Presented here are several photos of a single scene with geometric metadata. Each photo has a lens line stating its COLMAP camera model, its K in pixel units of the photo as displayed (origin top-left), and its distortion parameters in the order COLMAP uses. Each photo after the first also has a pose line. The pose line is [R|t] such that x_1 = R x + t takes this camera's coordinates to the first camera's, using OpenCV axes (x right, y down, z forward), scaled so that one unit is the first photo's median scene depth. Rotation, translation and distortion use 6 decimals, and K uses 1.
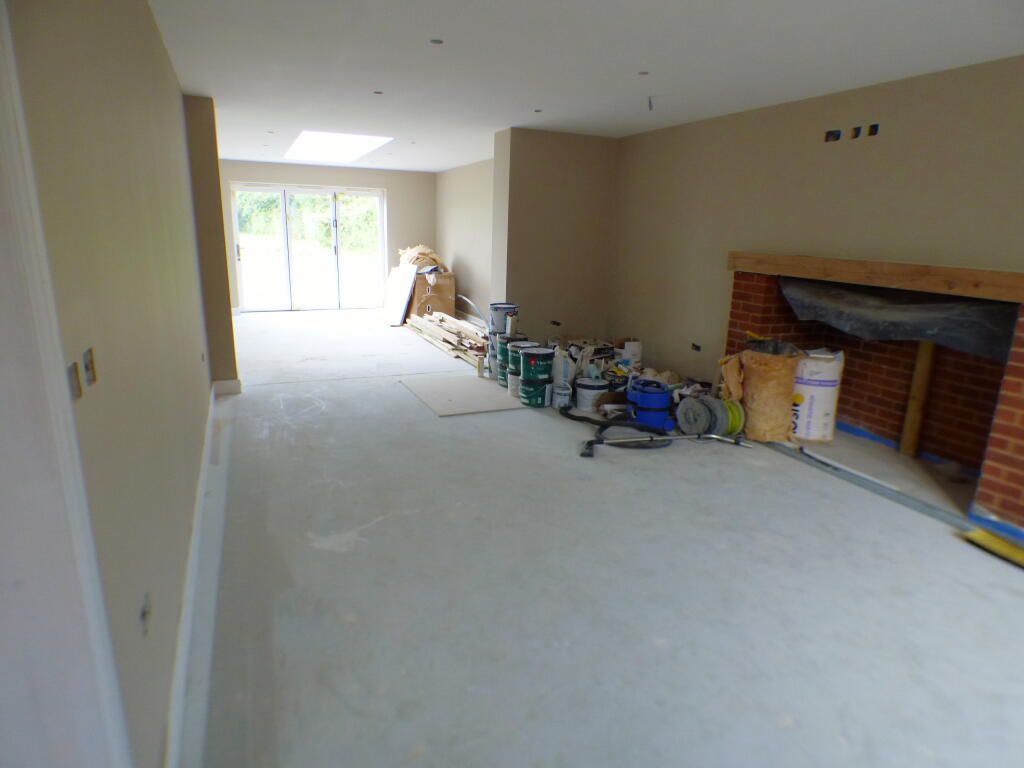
lens RADIAL K [[621.6, 0, 508.4], [0, 621.6, 387.7], [0, 0, 1]] dist [-0.028975, -0.001089]
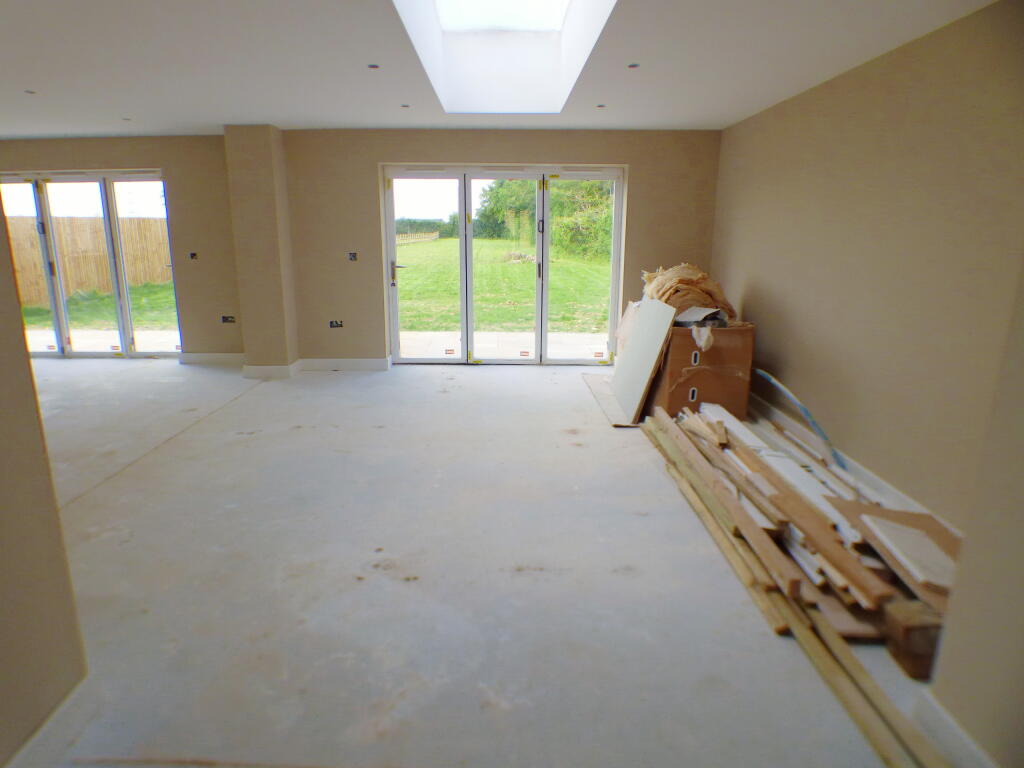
lens RADIAL K [[621.6, 0, 508.4], [0, 621.6, 387.7], [0, 0, 1]] dist [-0.028975, -0.001089]
pose [[0.924074, 0.074517, -0.374879, -0.078042], [-0.076842, 0.997005, 0.008765, -0.124266], [0.374409, 0.020707, 0.927032, 0.481538]]
